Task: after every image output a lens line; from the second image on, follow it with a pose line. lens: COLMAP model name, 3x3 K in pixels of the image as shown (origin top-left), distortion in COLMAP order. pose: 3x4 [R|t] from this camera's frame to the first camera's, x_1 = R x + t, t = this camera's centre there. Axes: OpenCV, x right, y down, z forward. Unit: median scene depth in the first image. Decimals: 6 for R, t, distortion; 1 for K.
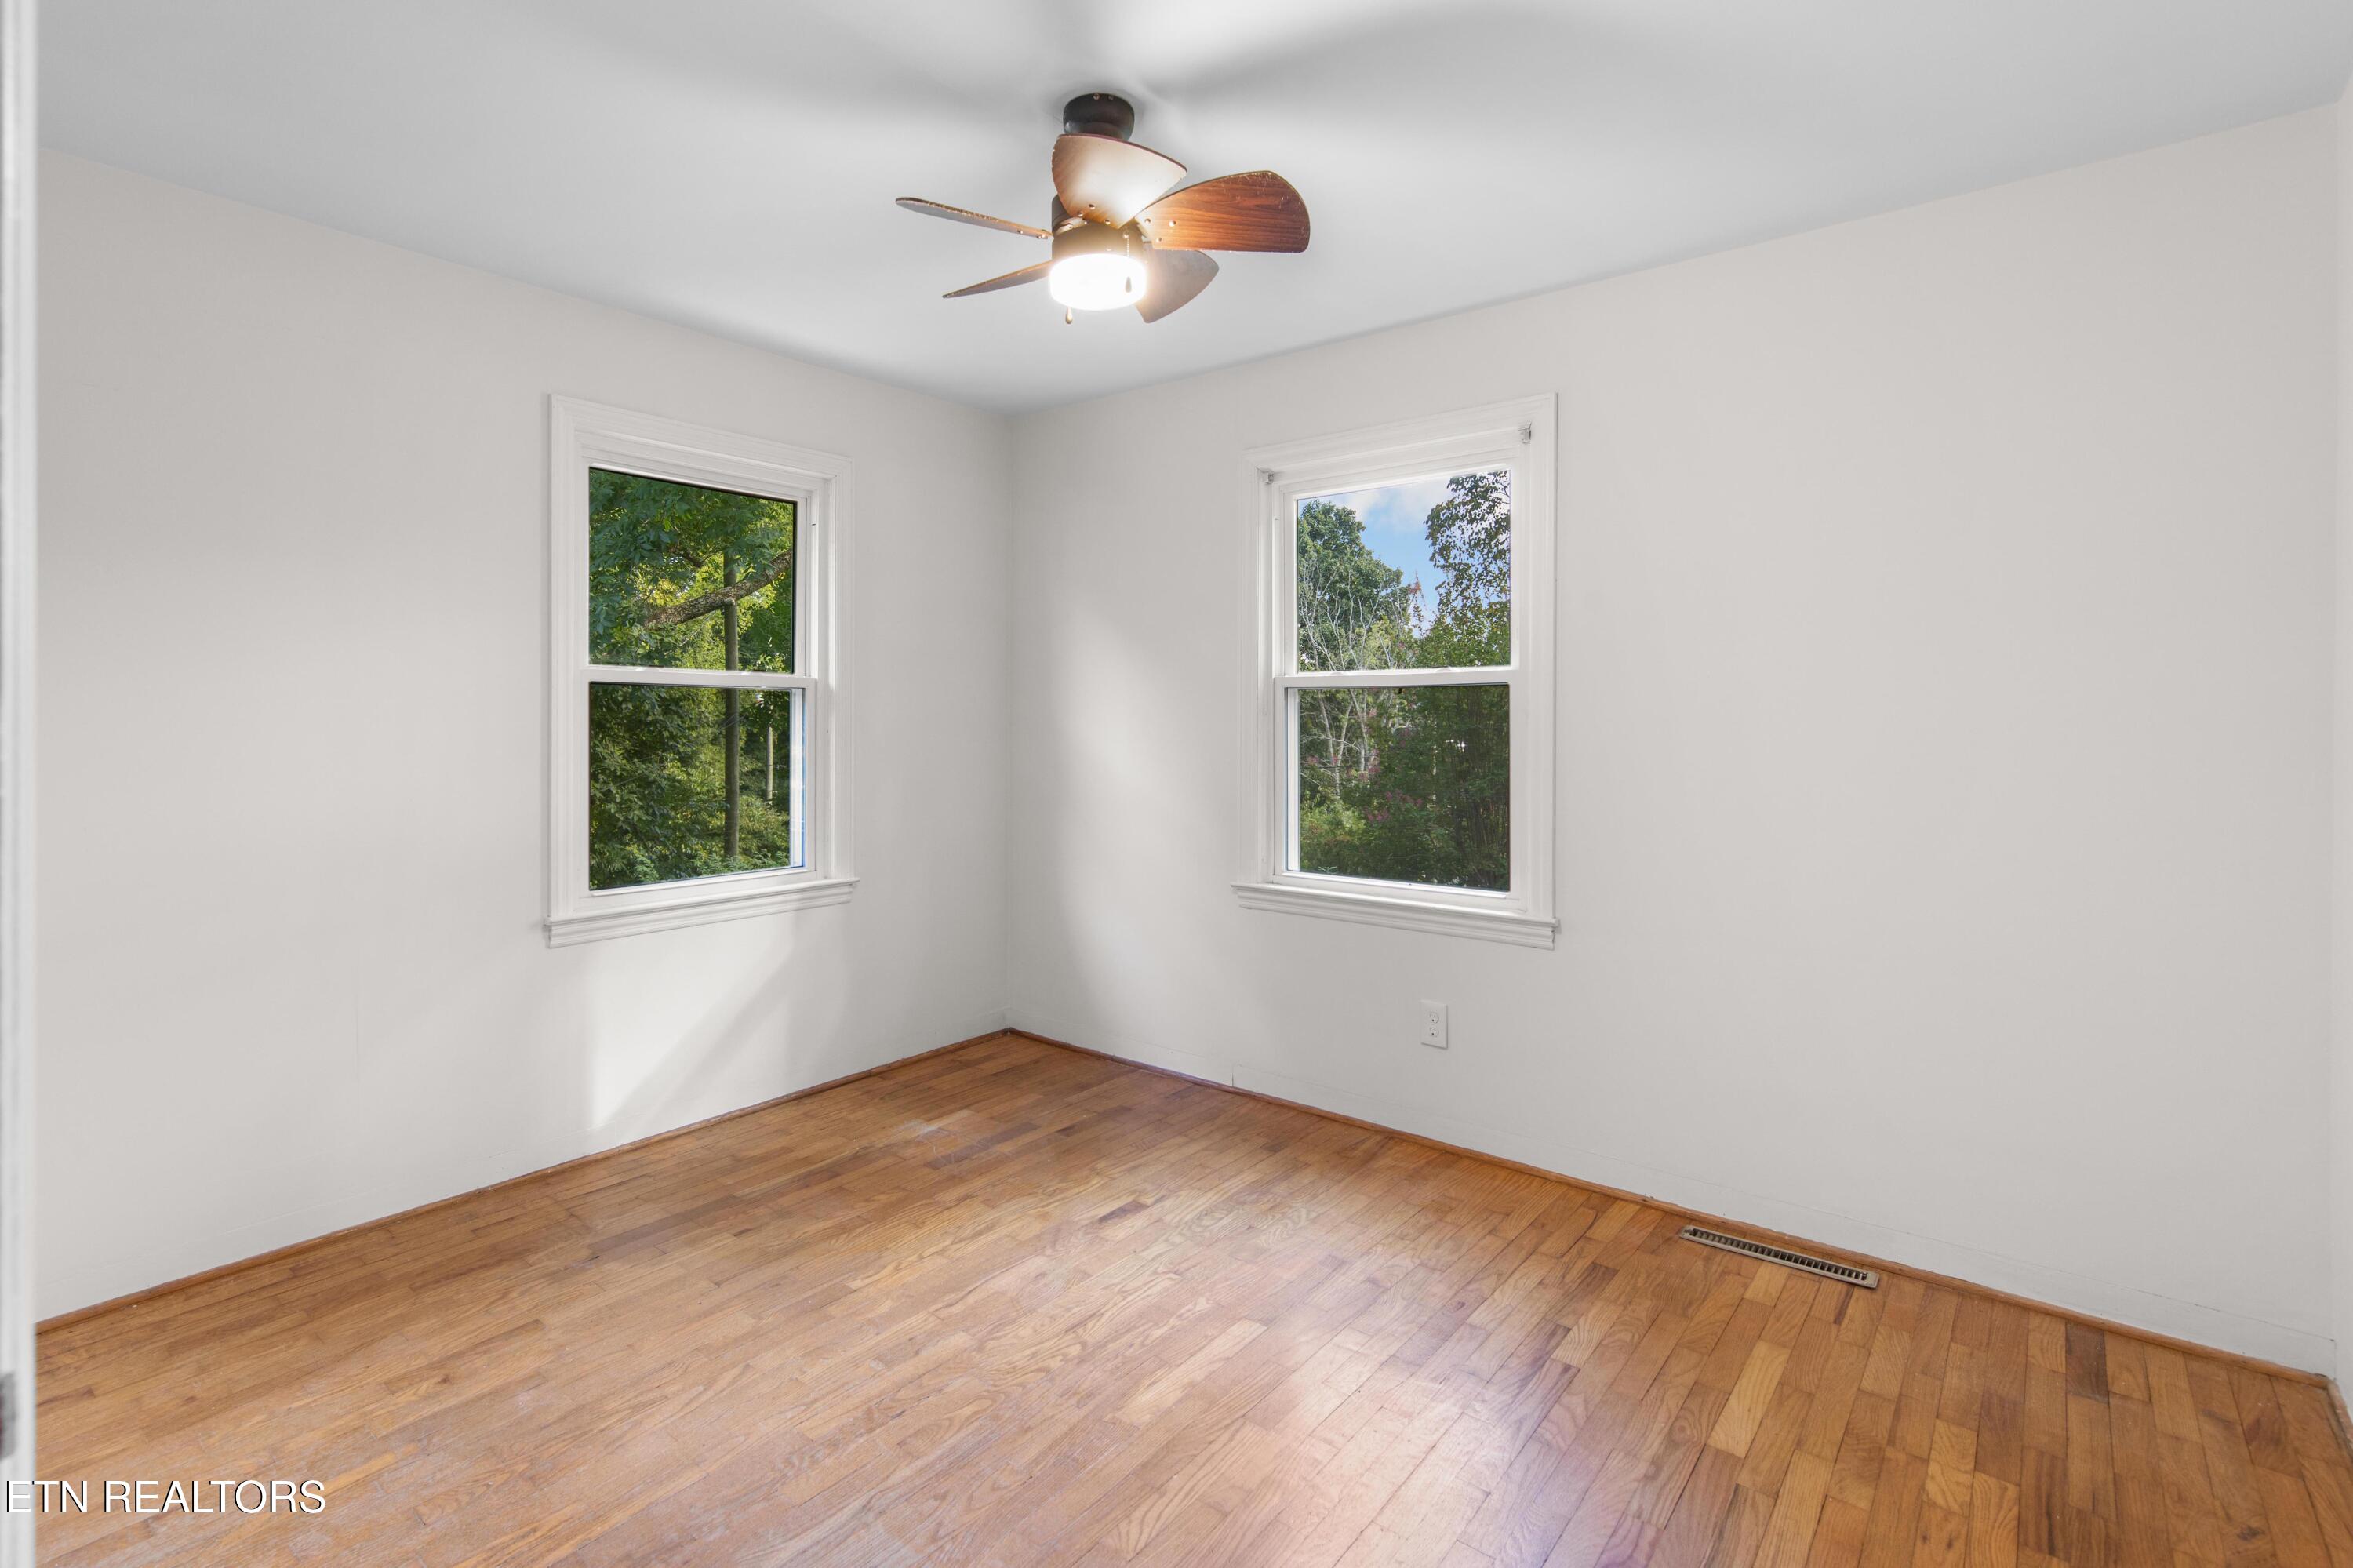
lens RADIAL K [[1164.1, 0, 1111.7], [0, 1164.1, 709.5], [0, 0, 1]] dist [0.005549, 0.000561]
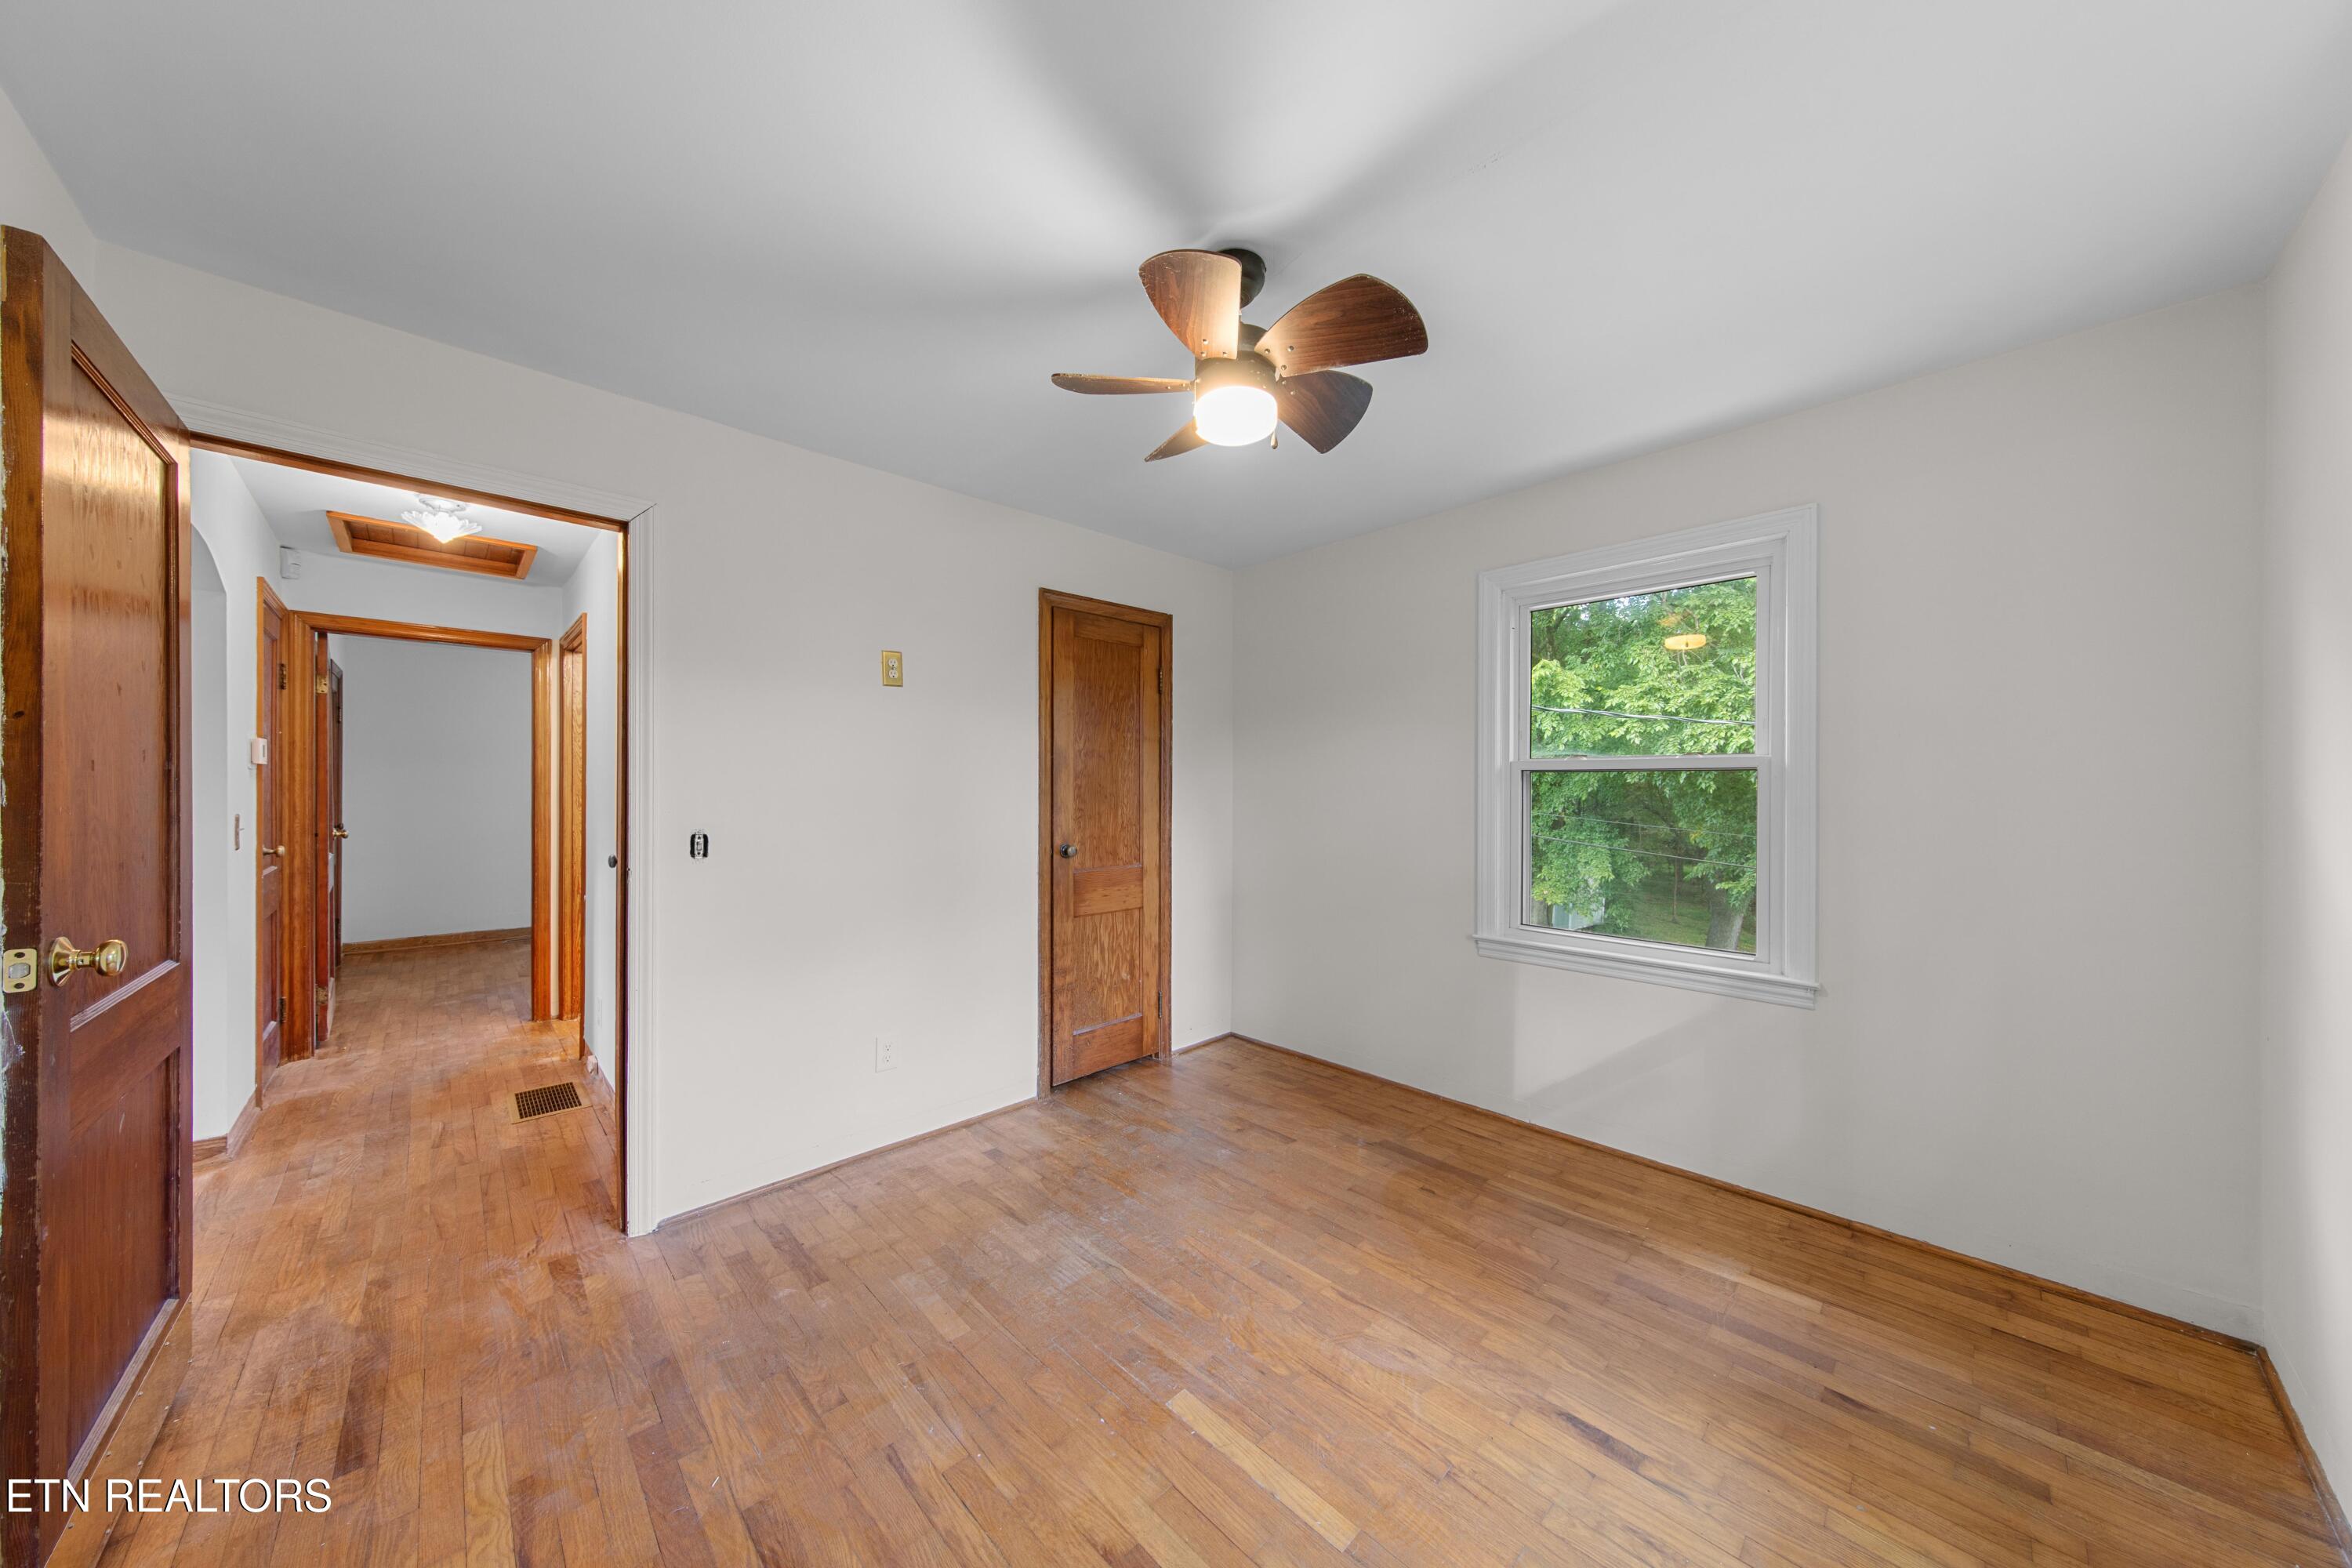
lens RADIAL K [[775.3, 0, 1138.3], [0, 775.3, 789.4], [0, 0, 1]] dist [0.006730, -0.000350]
pose [[-0.148896, -0.002117, -0.988851, 0.636927], [-0.000377, 0.999998, -0.002084, 0.000752], [0.988853, 0.000062, -0.148896, 0.866290]]
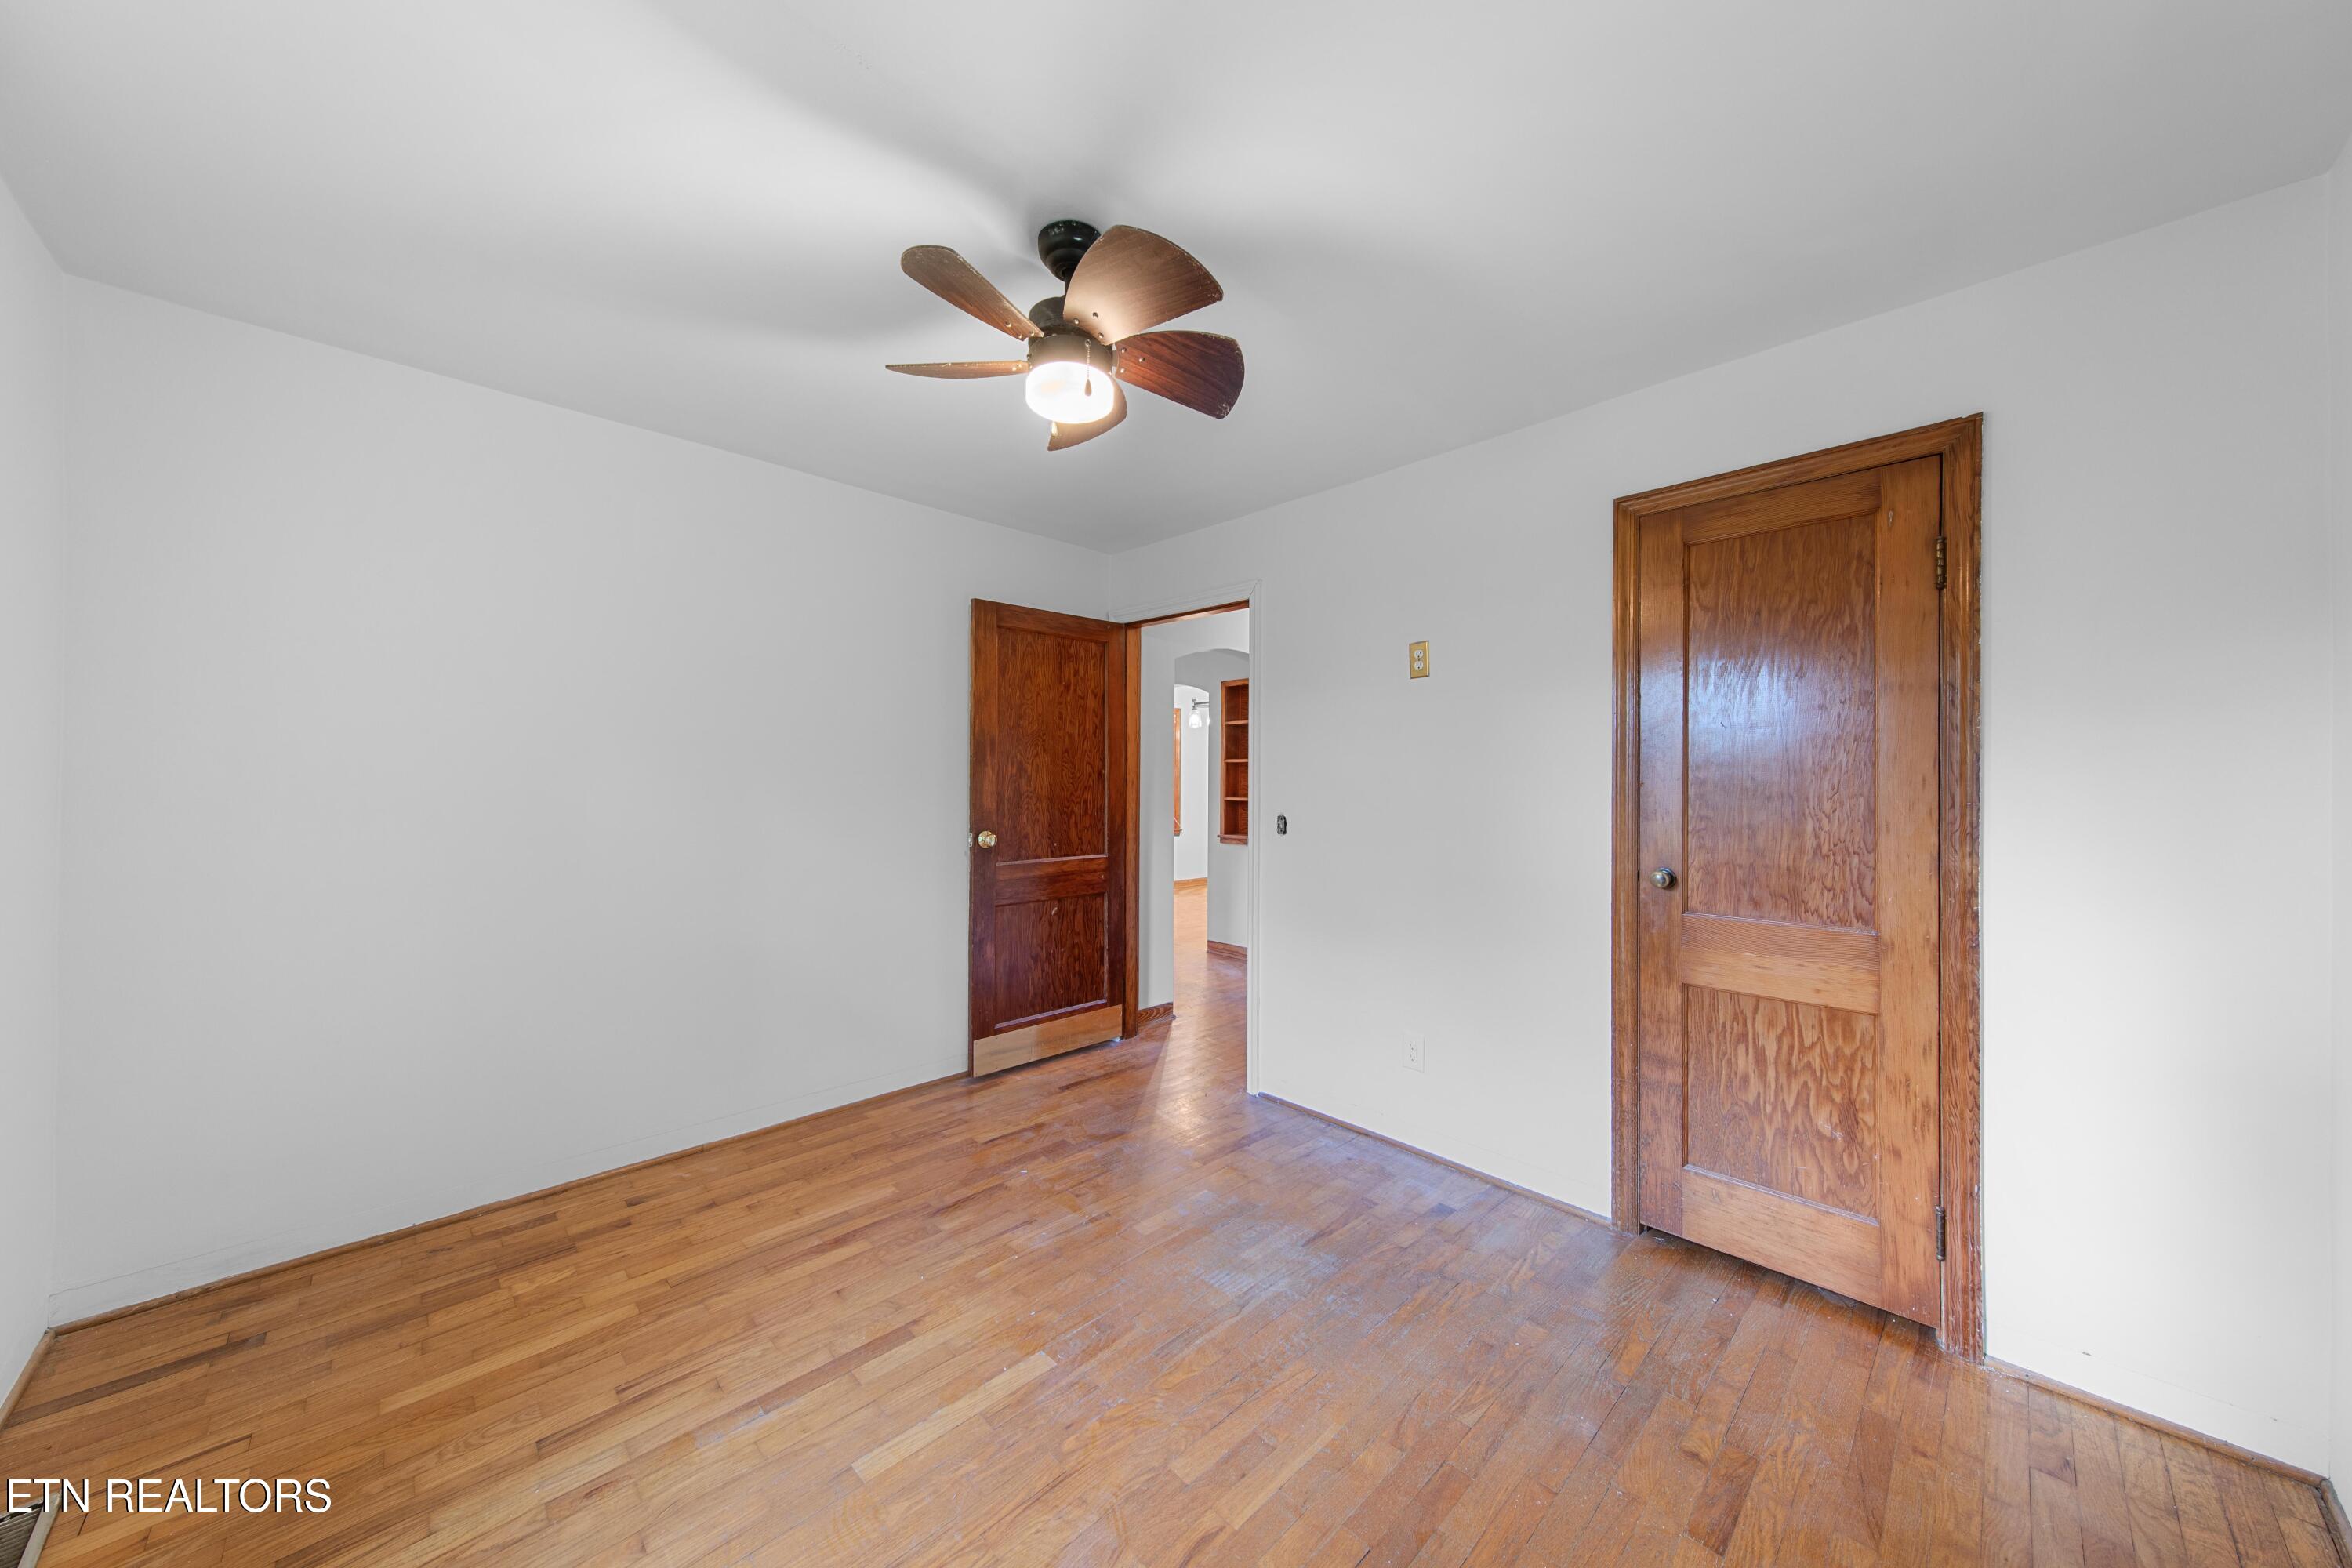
lens RADIAL K [[775.3, 0, 1167.0], [0, 775.3, 777.2], [0, 0, 1]] dist [0.006730, -0.000350]
pose [[-0.993978, -0.008249, 0.109271, -0.158298], [-0.009087, 0.999933, -0.007175, 0.000726], [-0.109205, -0.008125, -0.993986, 1.452738]]
